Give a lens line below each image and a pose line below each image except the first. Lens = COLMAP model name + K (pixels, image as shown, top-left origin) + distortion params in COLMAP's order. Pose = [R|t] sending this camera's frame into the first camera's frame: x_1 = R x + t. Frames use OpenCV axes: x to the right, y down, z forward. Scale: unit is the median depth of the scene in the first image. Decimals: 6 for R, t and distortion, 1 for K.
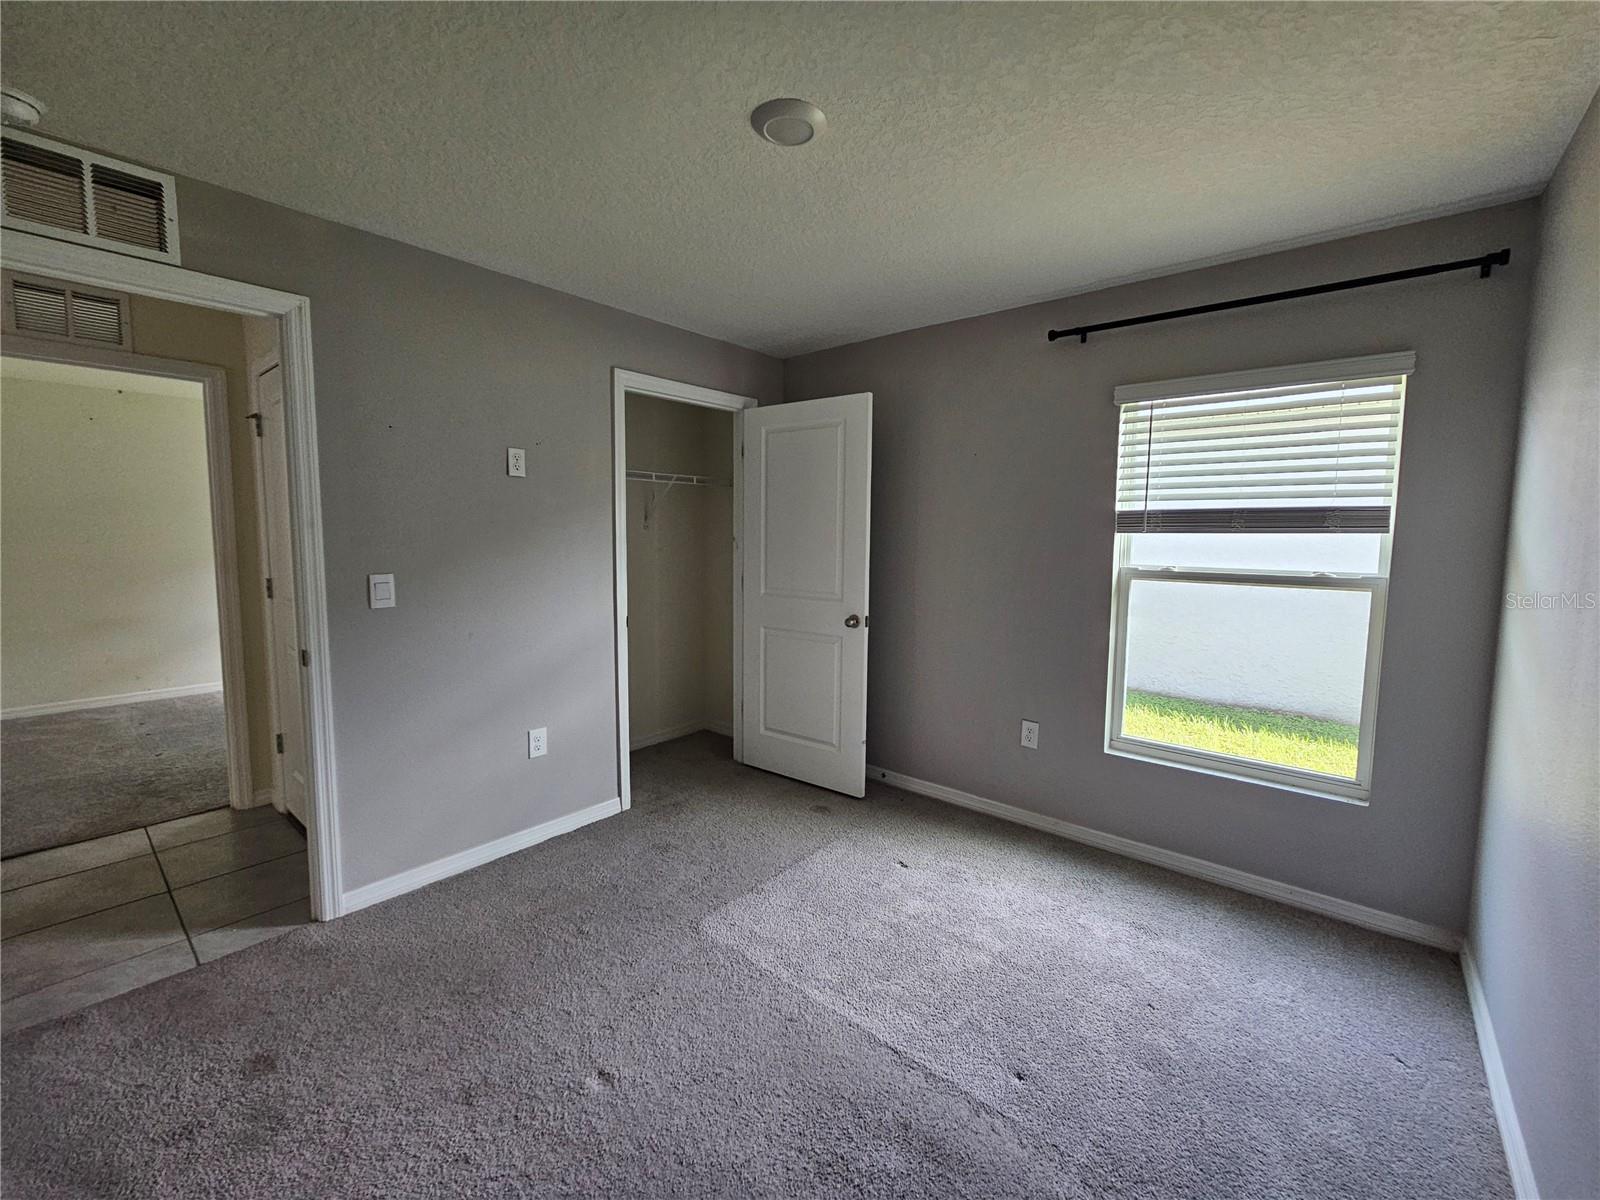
lens RADIAL K [[650.8, 0, 809.0], [0, 650.8, 601.3], [0, 0, 1]] dist [-0.013379, -0.000672]
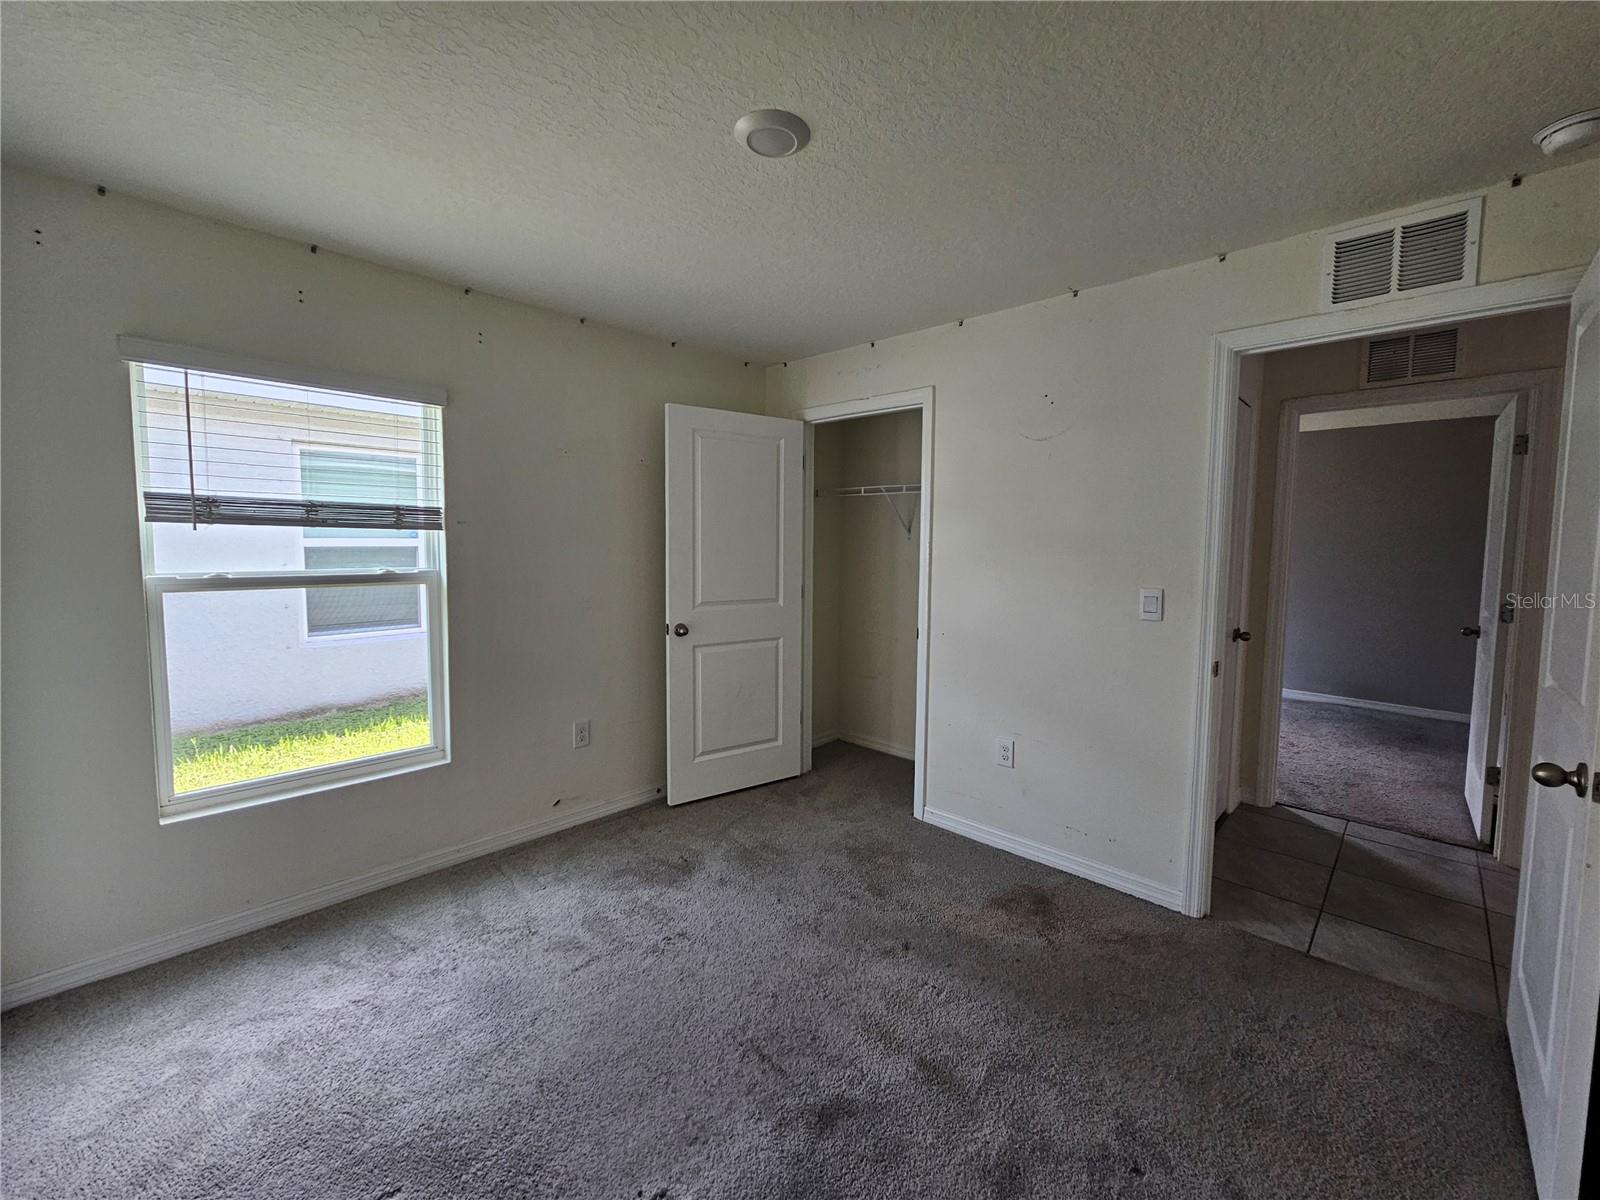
lens RADIAL K [[650.8, 0, 814.8], [0, 650.8, 587.4], [0, 0, 1]] dist [-0.013379, -0.000672]
pose [[0.071945, -0.084450, 0.993827, -0.231723], [0.101662, 0.991841, 0.076922, -0.022620], [-0.992214, 0.095500, 0.079943, 0.191003]]
